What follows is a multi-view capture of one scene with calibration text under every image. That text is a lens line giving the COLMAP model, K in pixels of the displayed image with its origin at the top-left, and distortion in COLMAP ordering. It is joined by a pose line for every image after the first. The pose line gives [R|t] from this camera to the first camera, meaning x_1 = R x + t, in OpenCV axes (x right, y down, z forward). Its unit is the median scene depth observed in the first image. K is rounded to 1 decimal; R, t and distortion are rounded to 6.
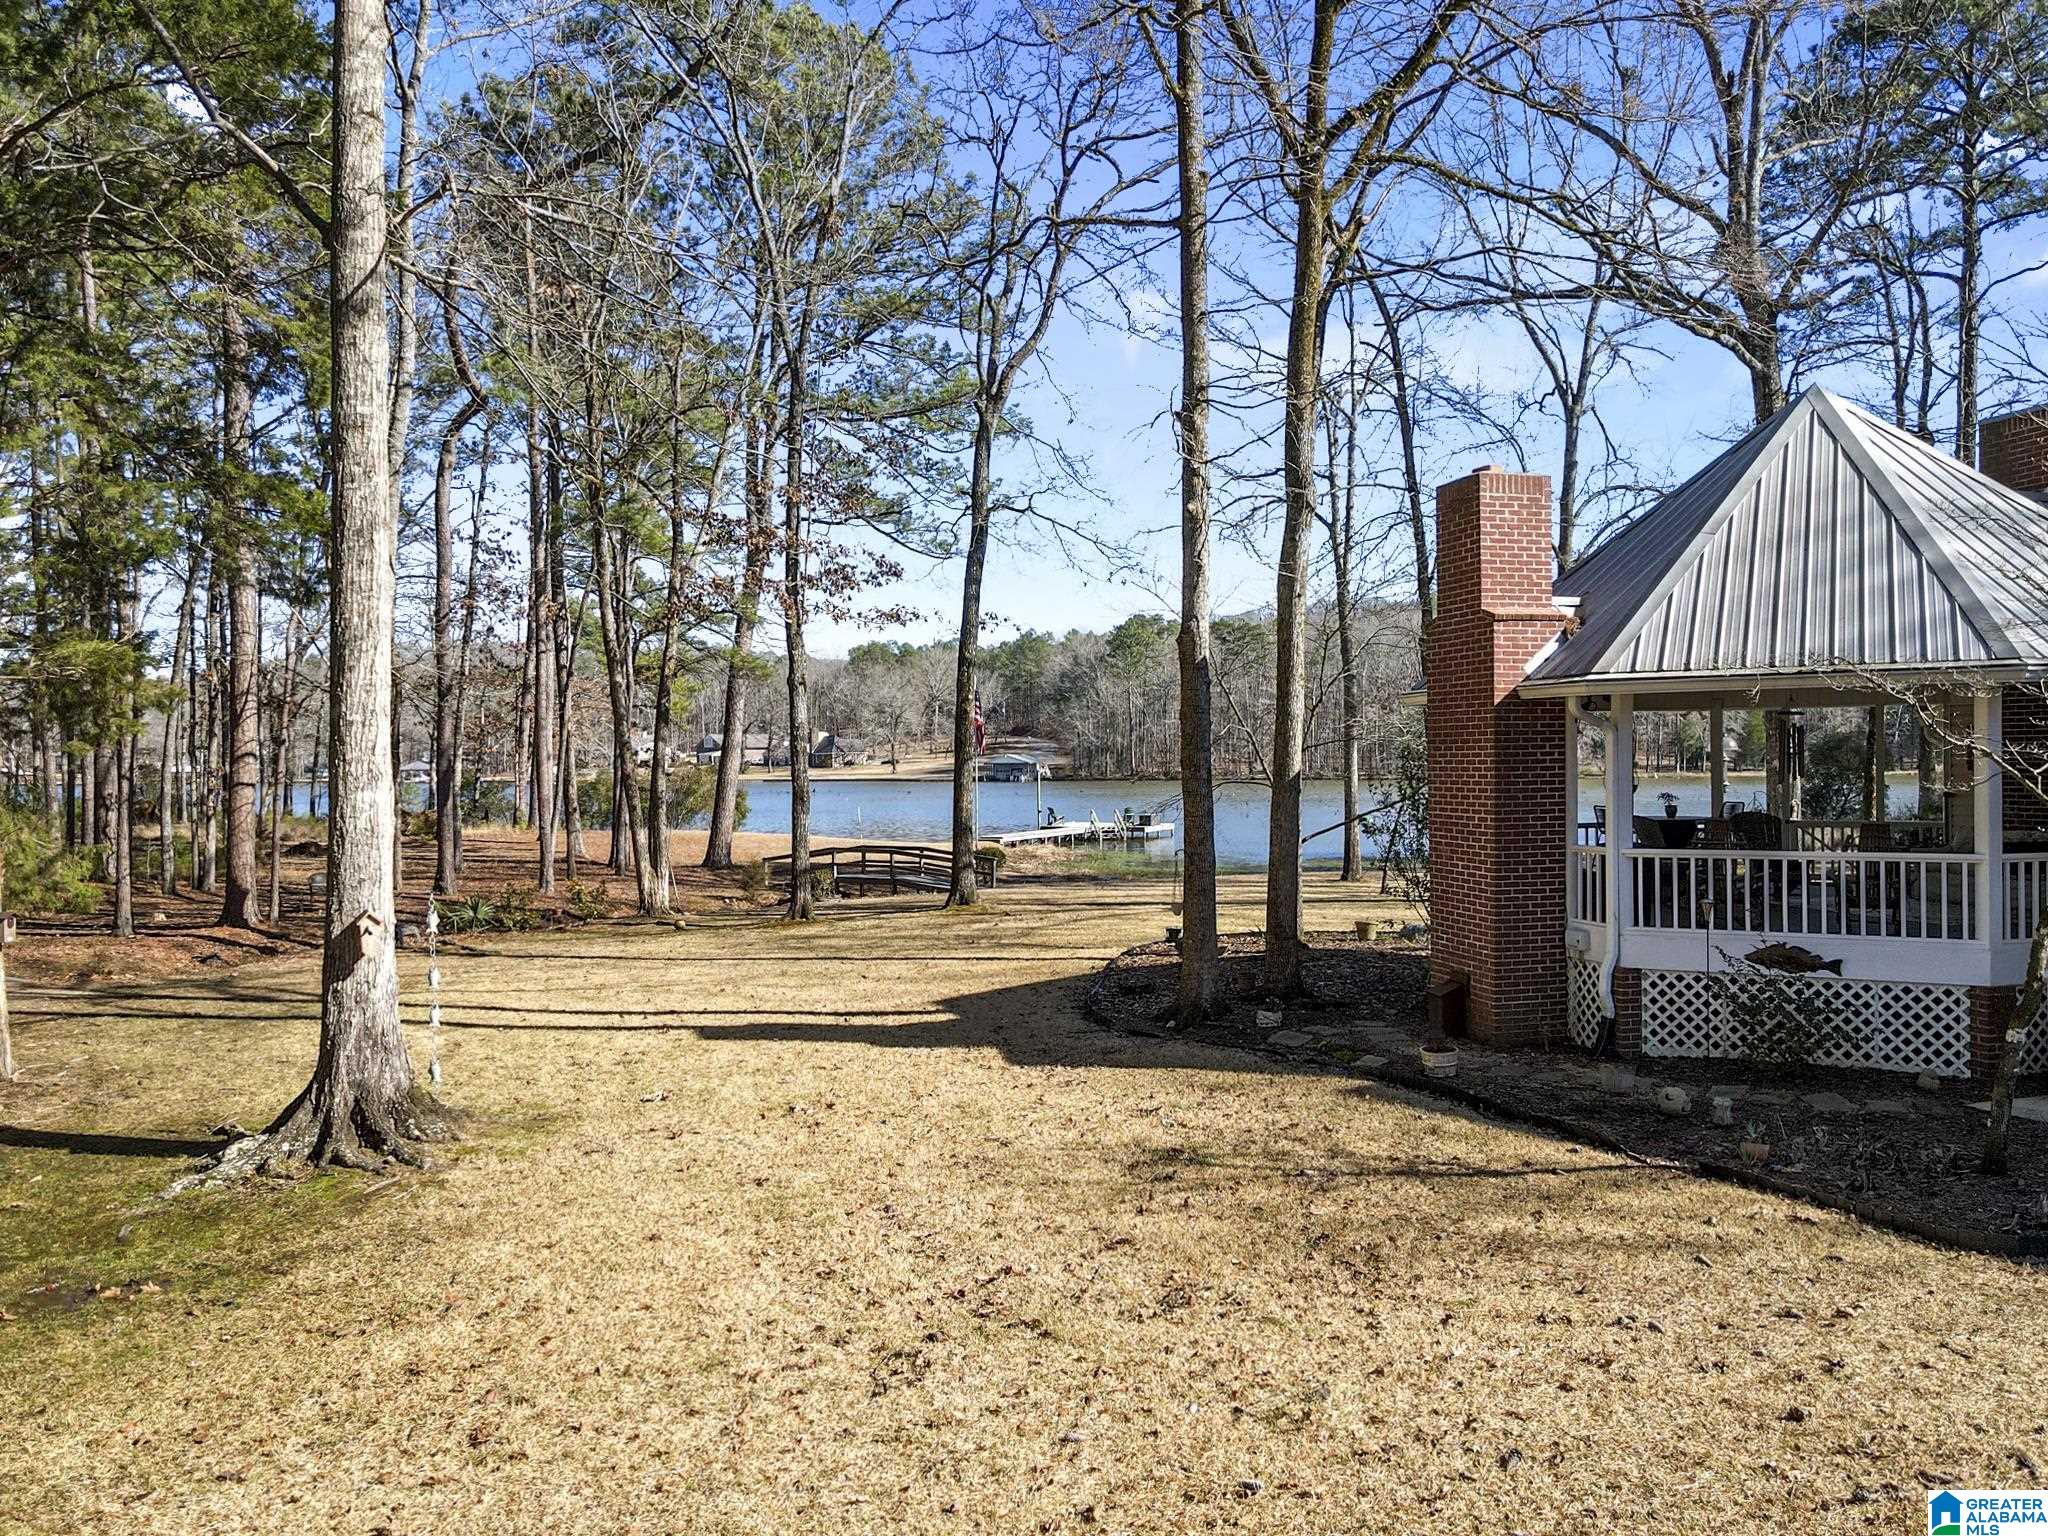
lens RADIAL K [[1488.8, 0, 1033.4], [0, 1488.8, 761.8], [0, 0, 1]] dist [0.035206, -0.007630]
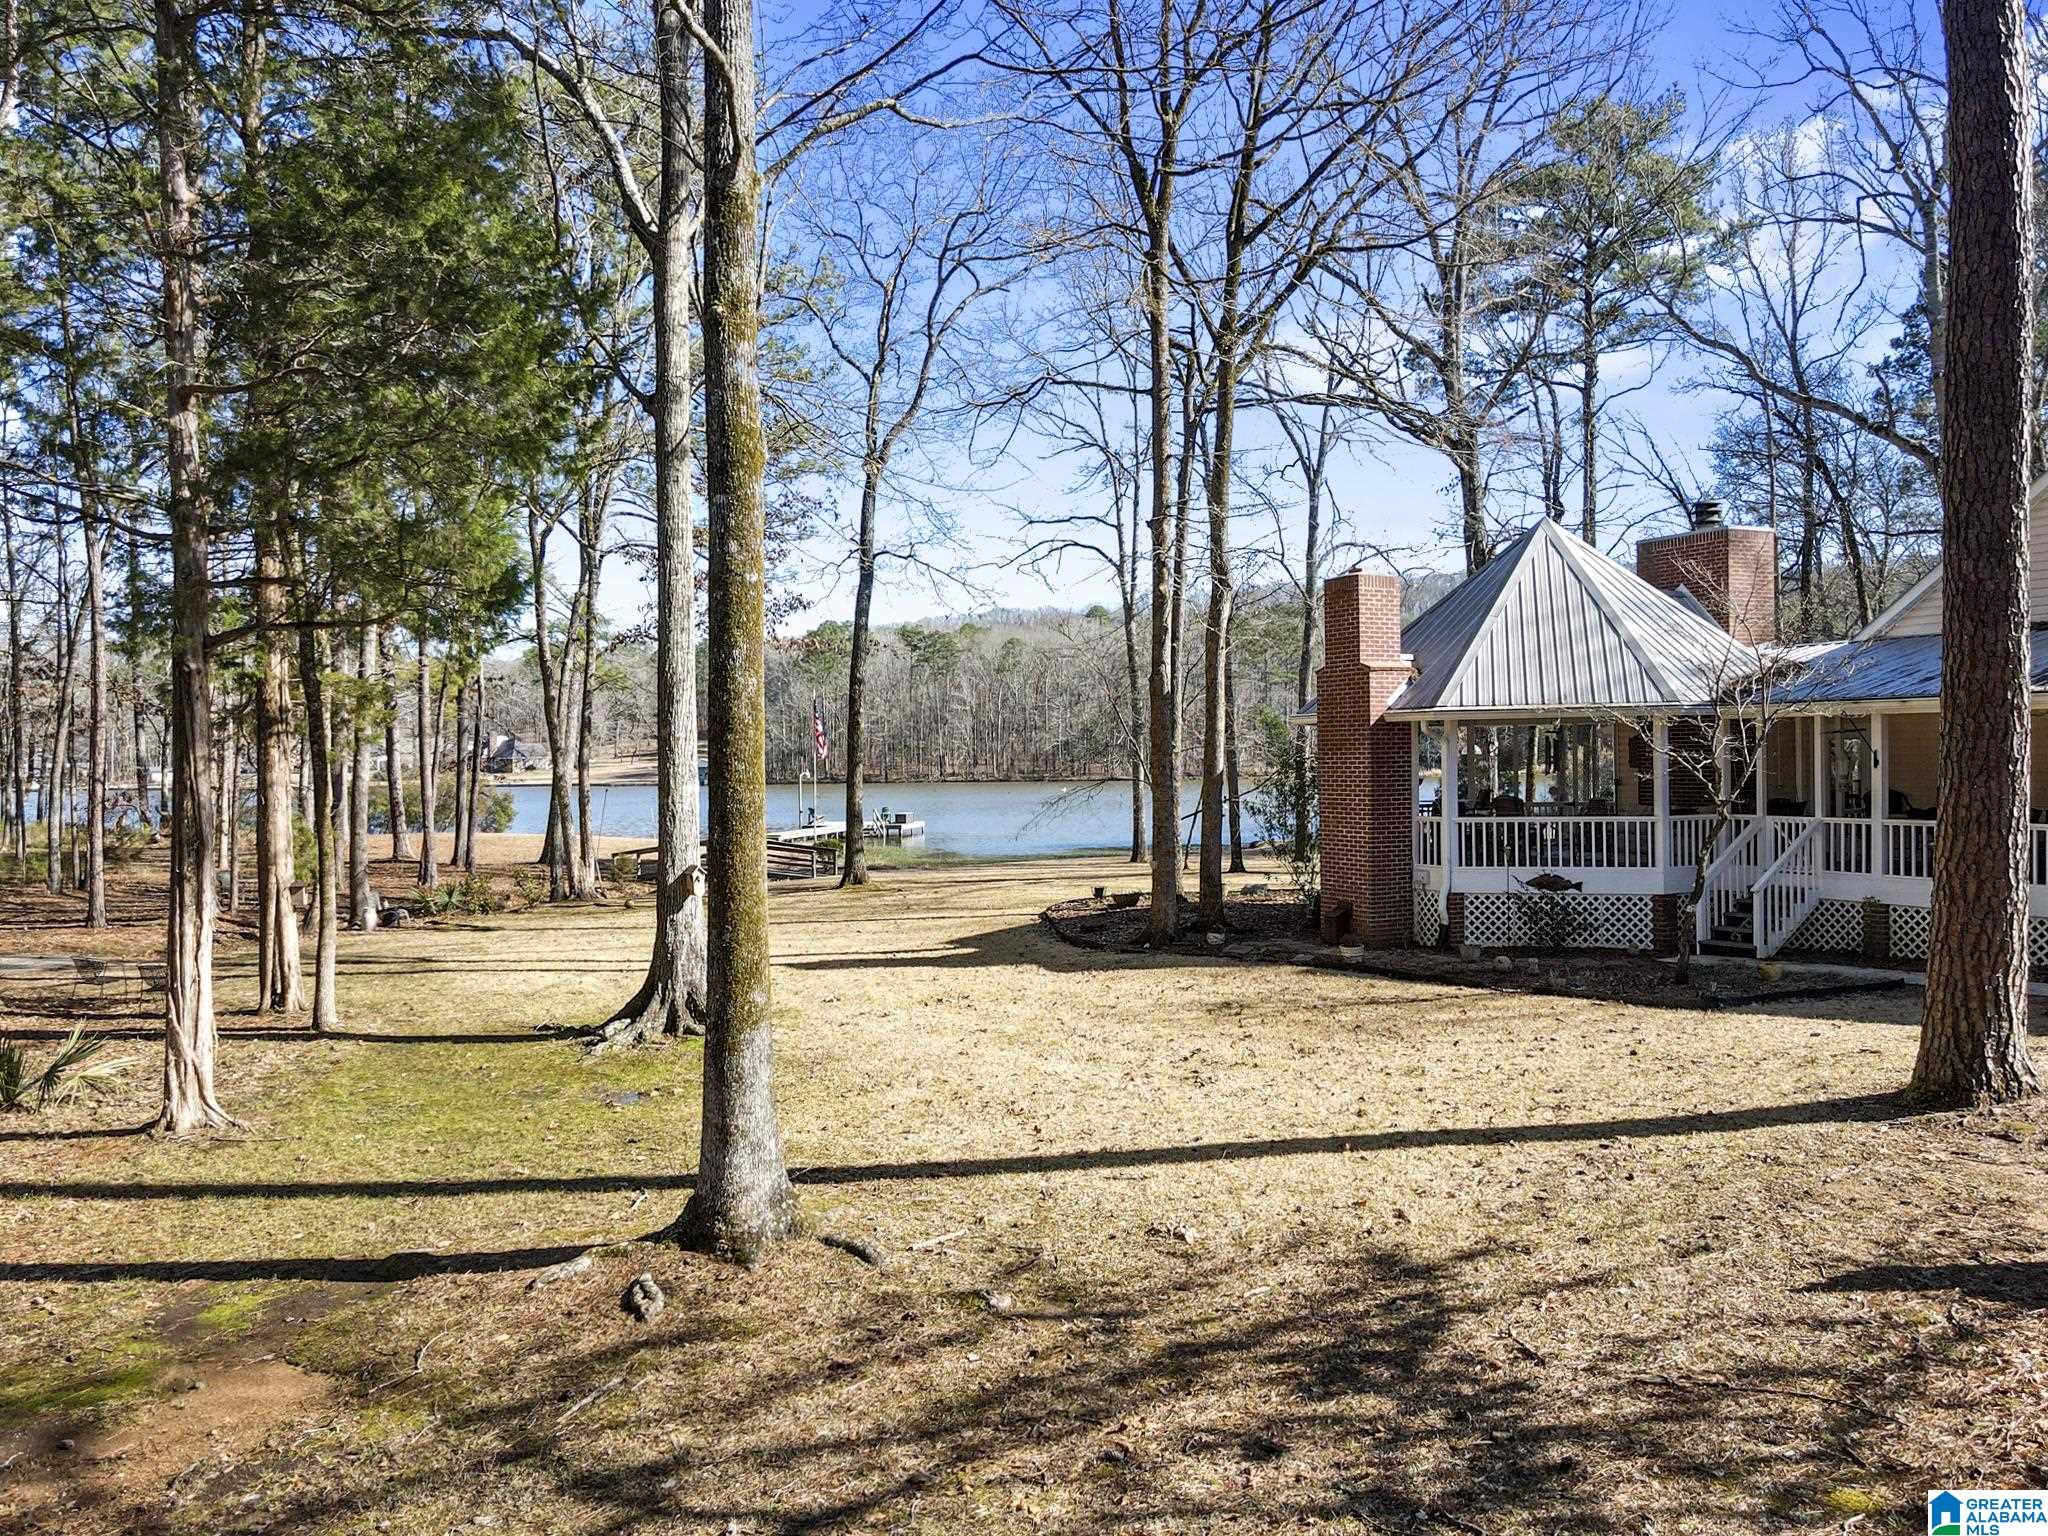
lens RADIAL K [[1488.8, 0, 1014.8], [0, 1488.8, 766.1], [0, 0, 1]] dist [0.035206, -0.007630]
pose [[0.977572, -0.003984, 0.210562, -0.188963], [0.003889, 0.999992, 0.000865, 0.000472], [-0.210564, -0.000027, 0.977580, -0.214490]]
